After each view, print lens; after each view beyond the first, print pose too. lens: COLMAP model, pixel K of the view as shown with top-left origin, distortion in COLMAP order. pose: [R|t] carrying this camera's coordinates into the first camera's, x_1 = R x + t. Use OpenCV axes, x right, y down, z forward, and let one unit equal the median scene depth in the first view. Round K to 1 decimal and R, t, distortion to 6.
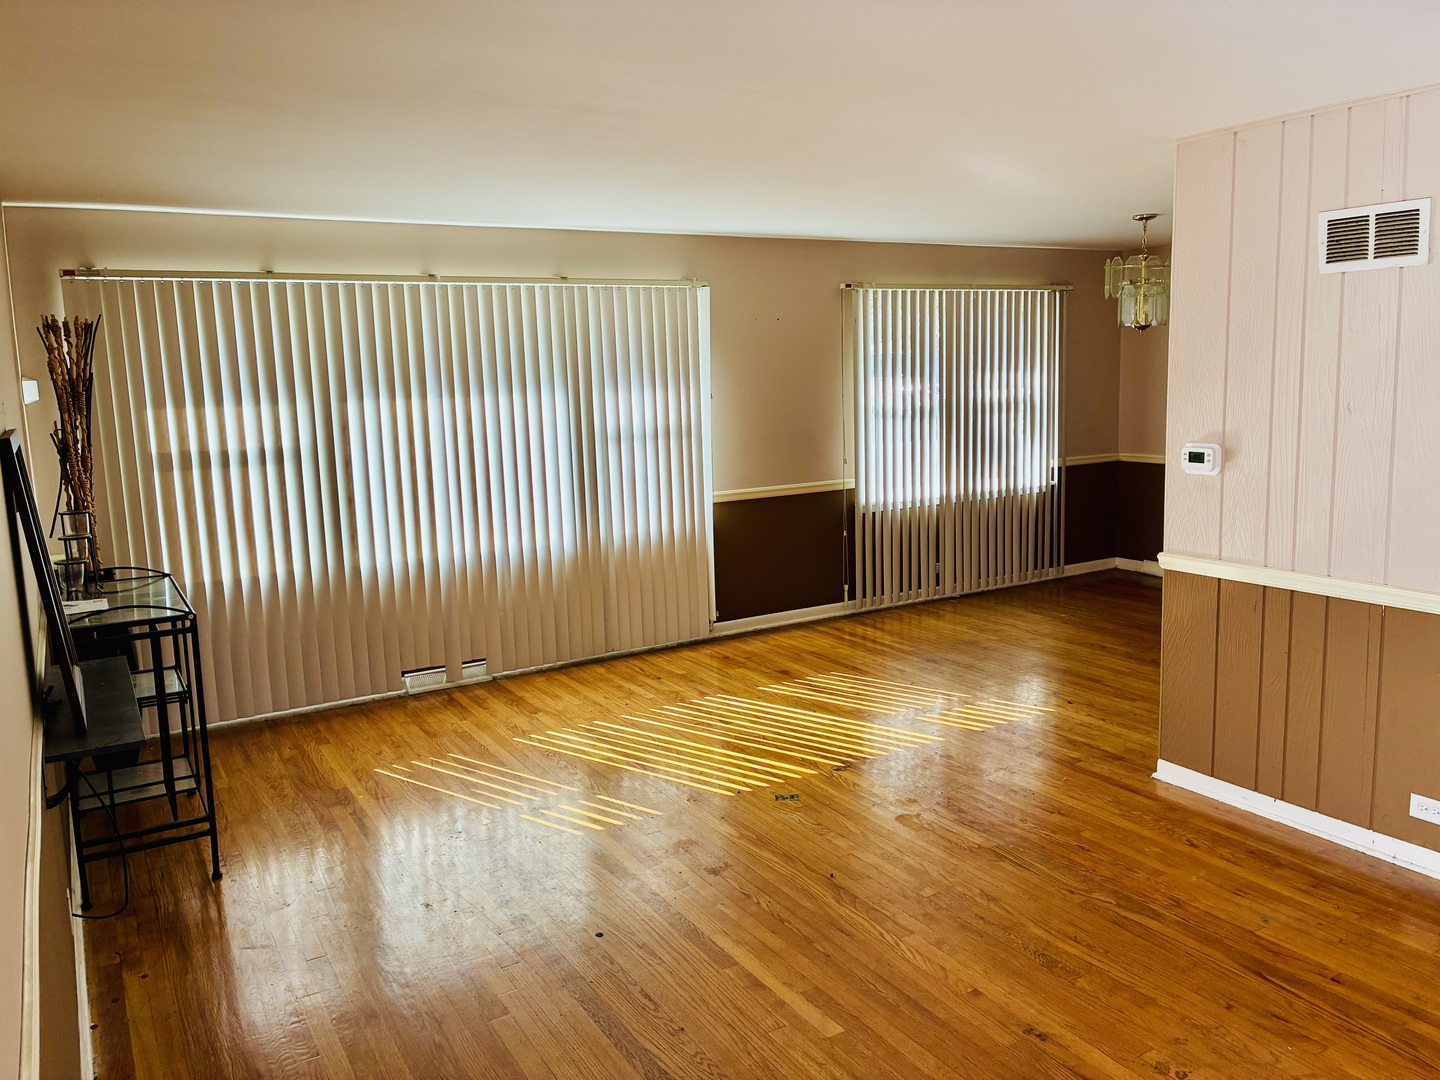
lens RADIAL K [[1100.8, 0, 722.4], [0, 1100.8, 537.0], [0, 0, 1]] dist [0.012642, 0.006209]
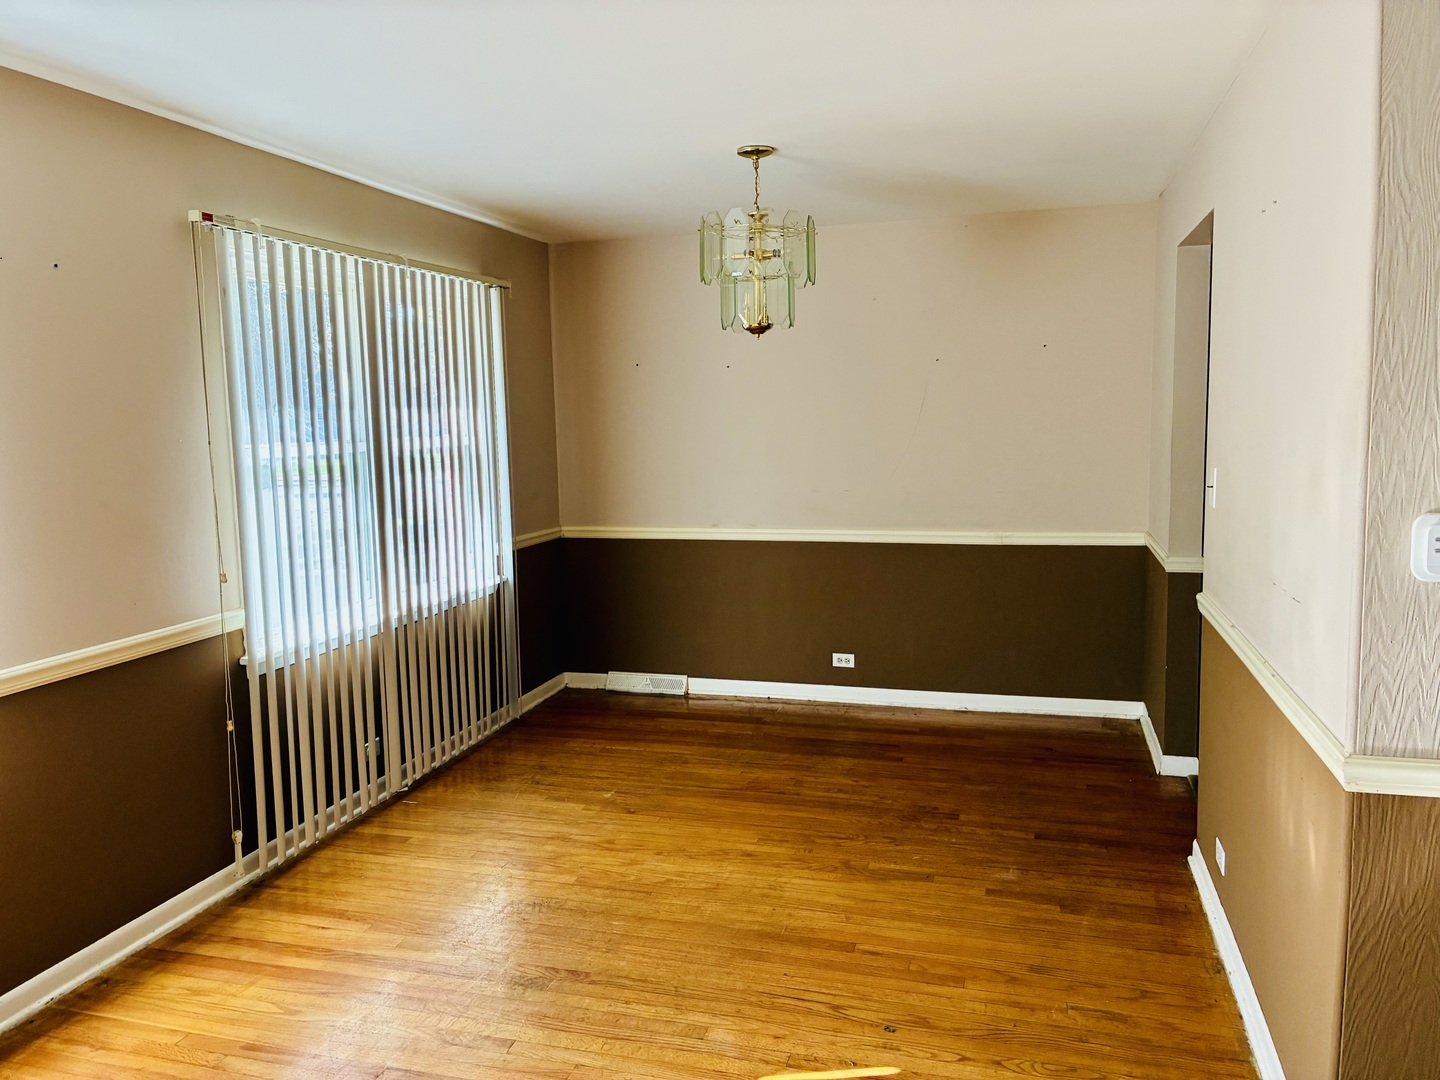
lens RADIAL K [[1100.8, 0, 710.5], [0, 1100.8, 534.9], [0, 0, 1]] dist [0.012642, 0.006209]
pose [[0.740806, -0.059630, 0.669067, -0.051524], [0.100224, 0.994715, -0.022316, -0.052081], [-0.664200, 0.083588, 0.742867, 0.469478]]
